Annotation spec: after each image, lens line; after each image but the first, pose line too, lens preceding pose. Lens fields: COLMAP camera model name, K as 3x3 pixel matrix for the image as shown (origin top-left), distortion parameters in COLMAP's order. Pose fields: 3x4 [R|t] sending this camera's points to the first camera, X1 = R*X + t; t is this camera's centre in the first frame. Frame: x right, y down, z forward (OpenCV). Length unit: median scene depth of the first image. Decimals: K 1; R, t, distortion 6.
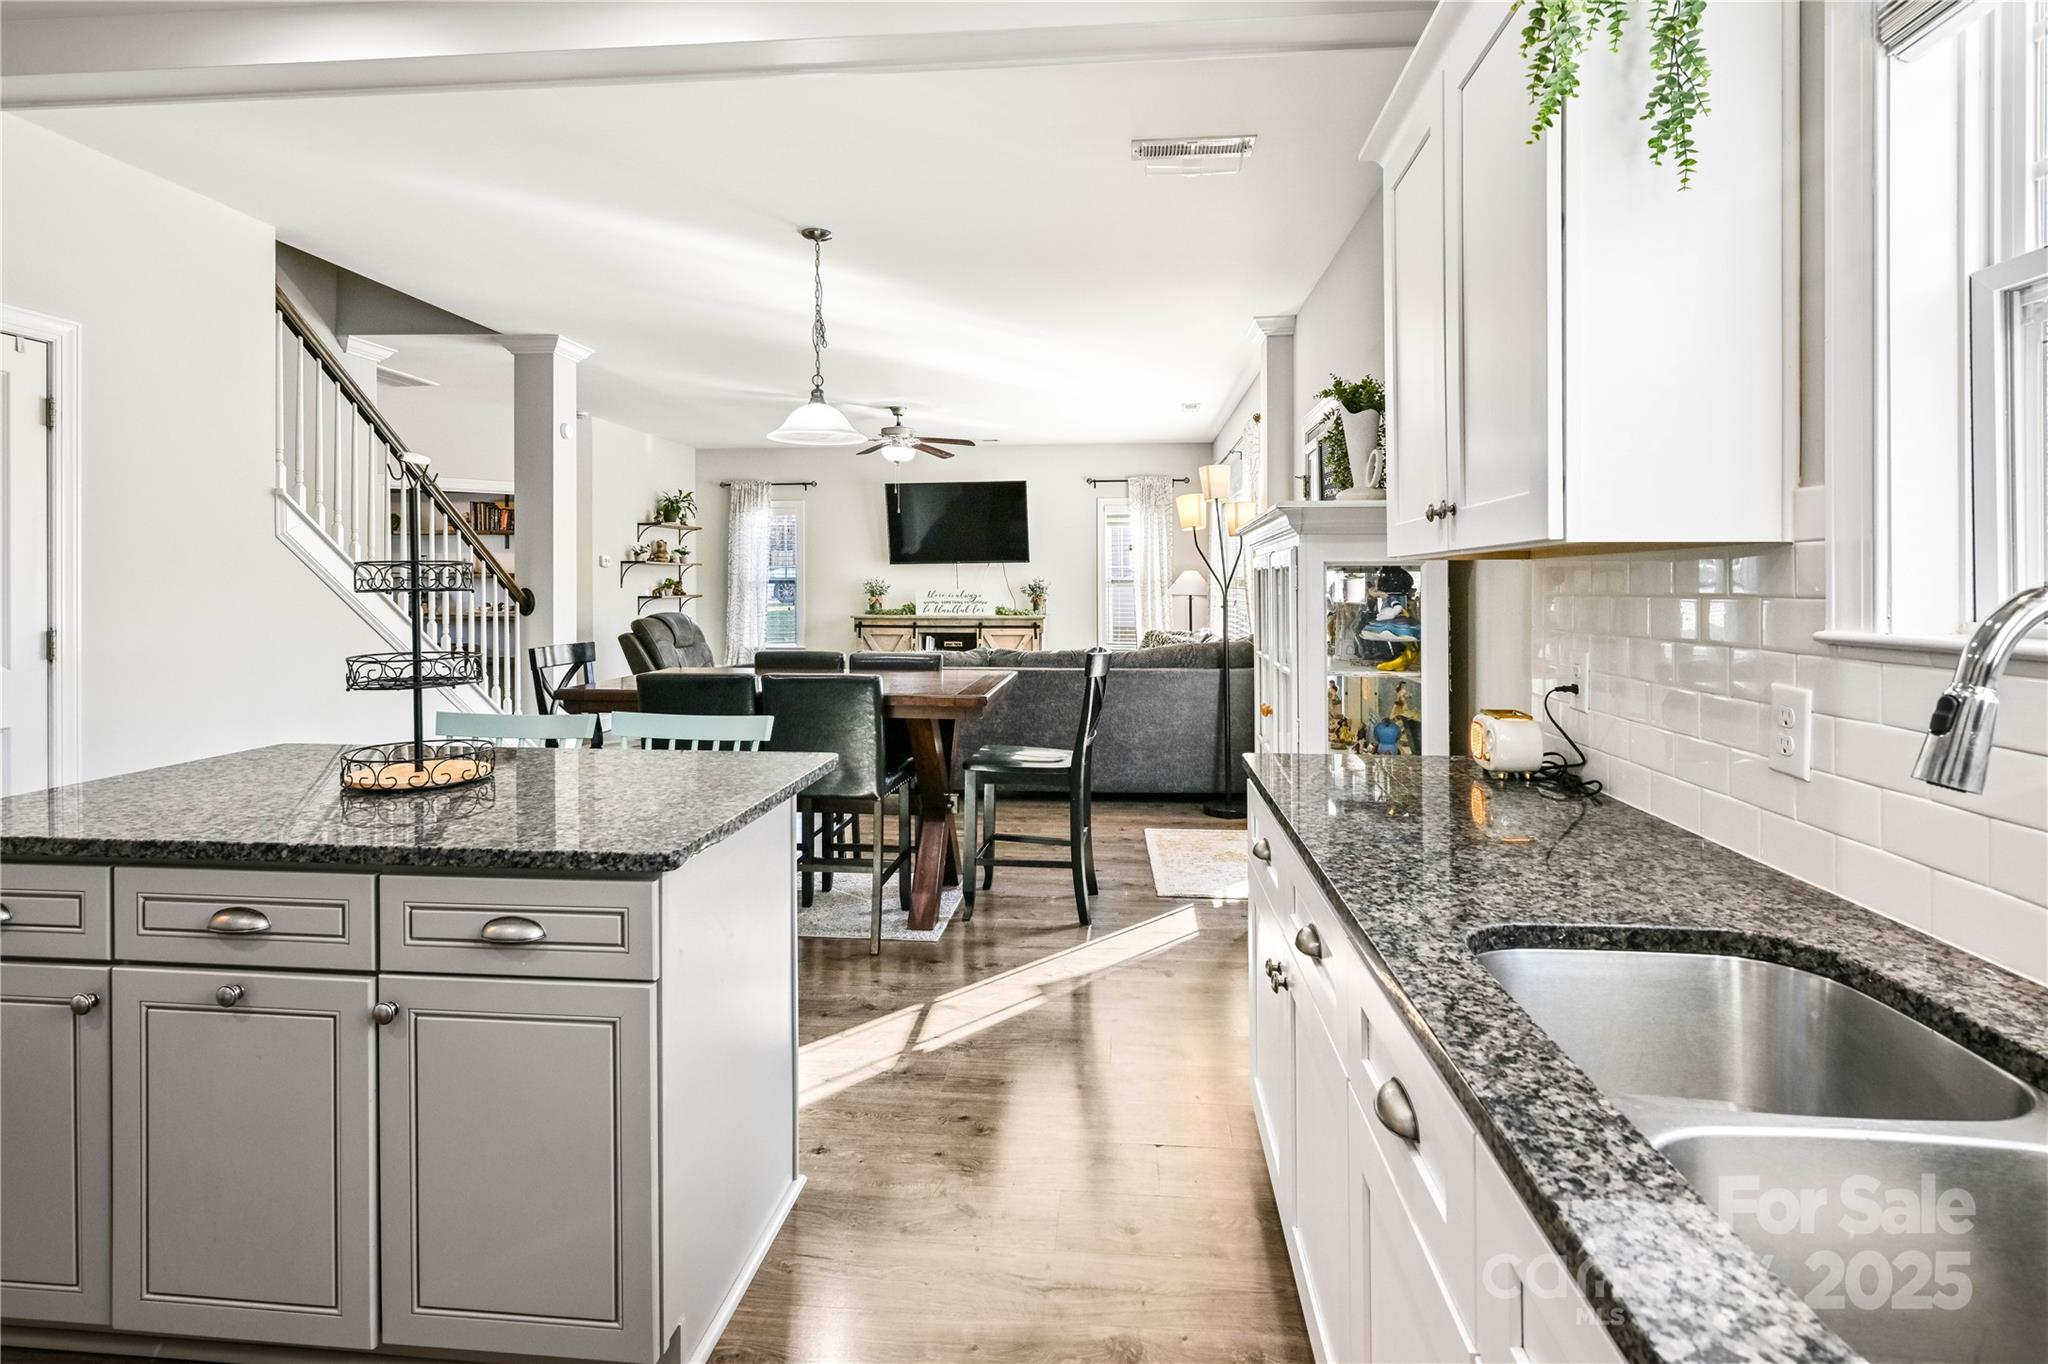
lens RADIAL K [[999.2, 0, 1034.4], [0, 999.2, 582.6], [0, 0, 1]] dist [-0.000504, -0.000140]
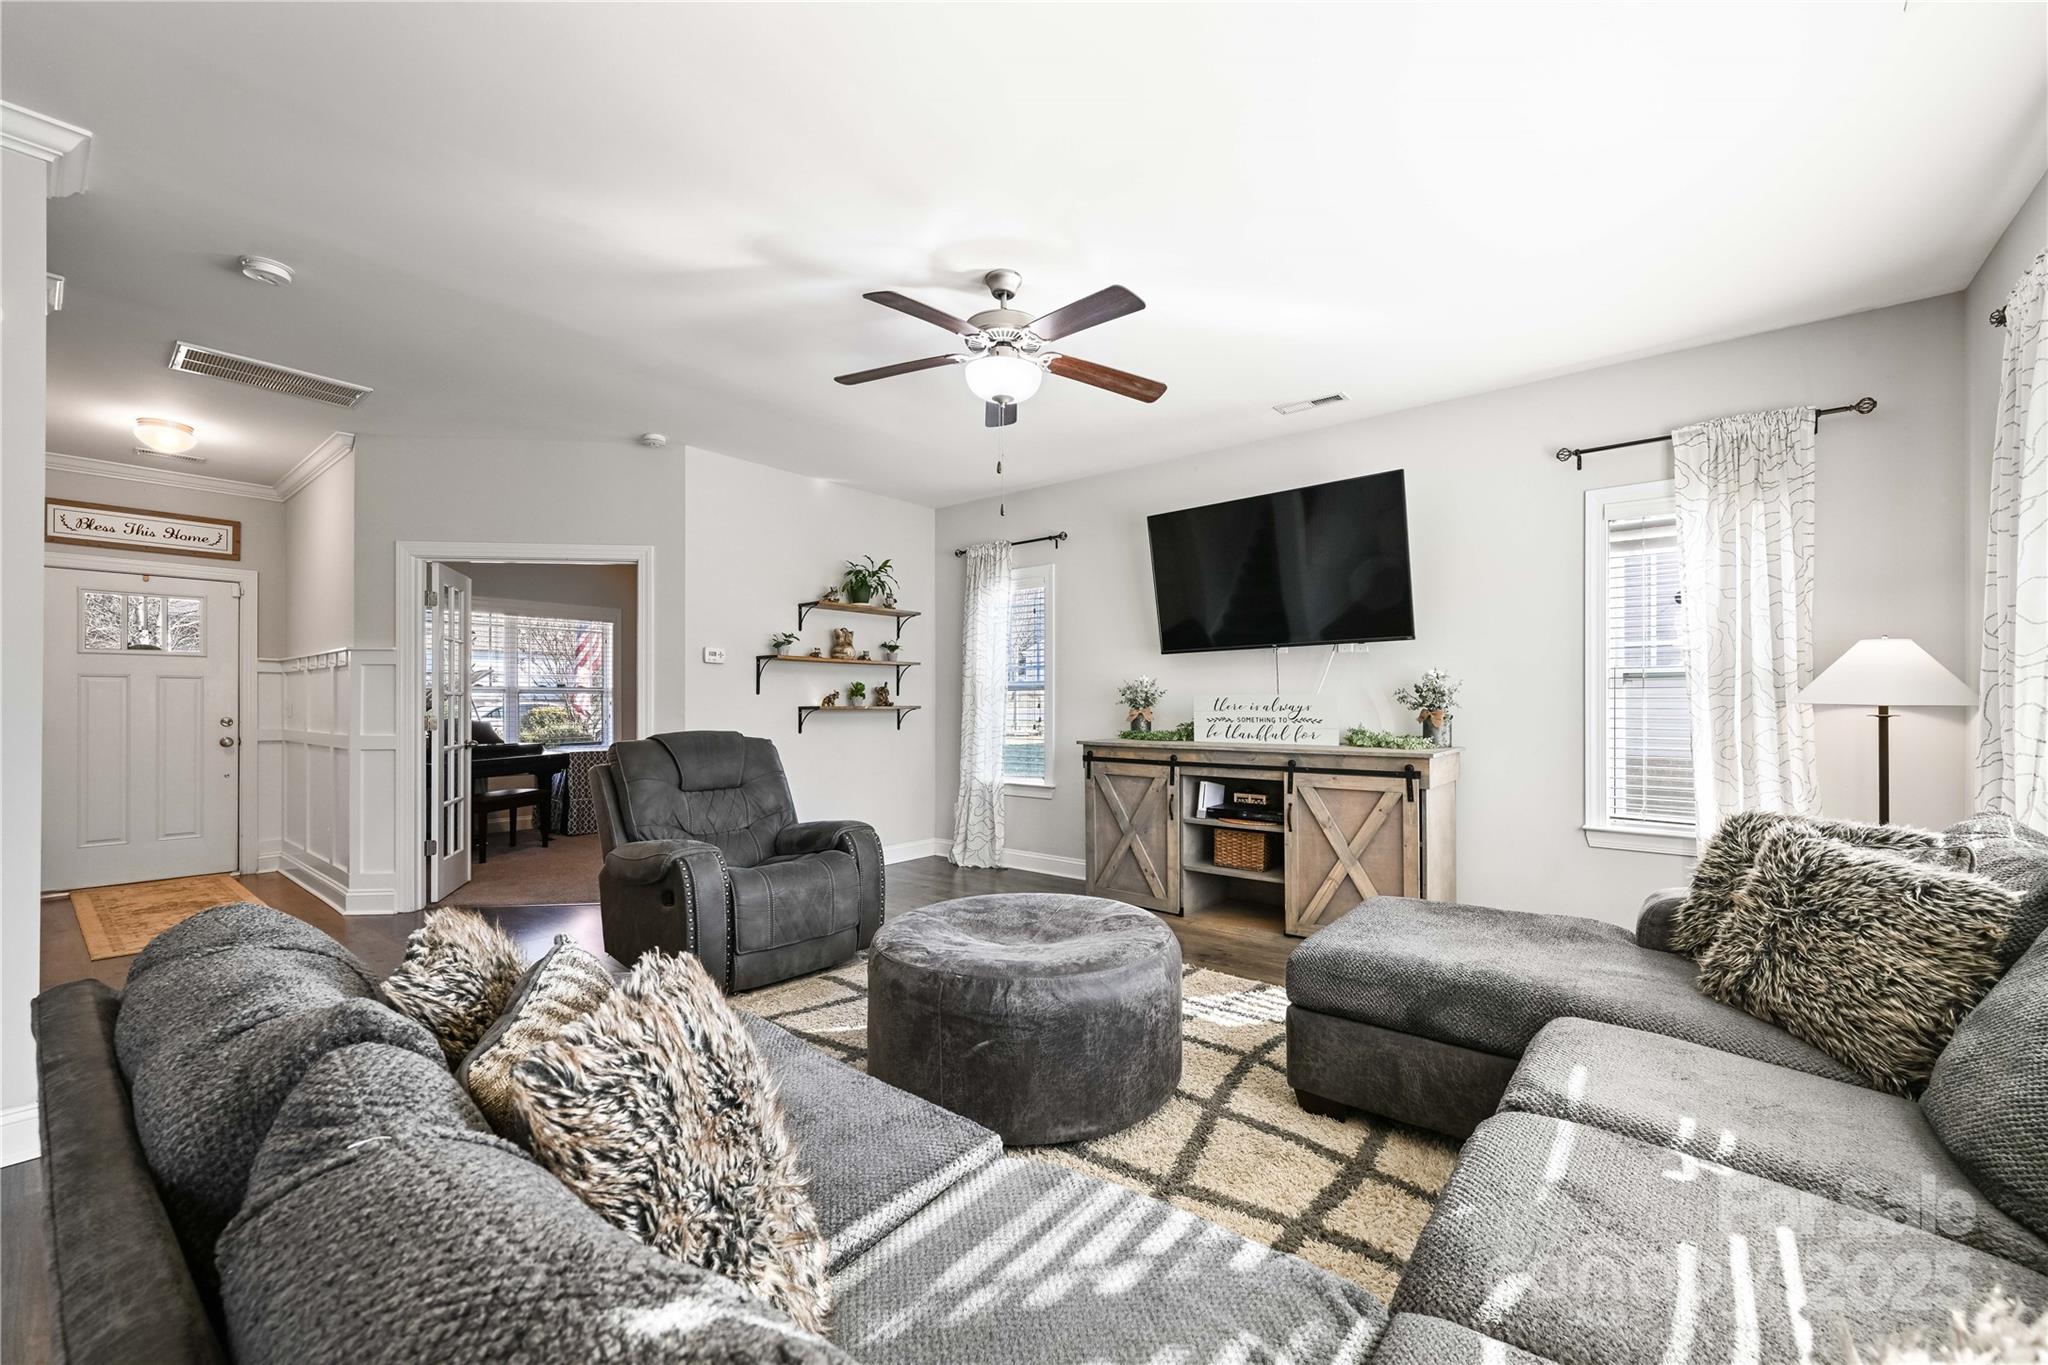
lens RADIAL K [[813.8, 0, 1031.8], [0, 813.8, 708.2], [0, 0, 1]] dist [-0.003398, -0.000852]
pose [[0.826948, 0.002292, -0.562274, 0.064412], [0.000867, 0.999985, 0.005351, 0.011196], [0.562278, -0.004913, 0.826934, 0.575218]]
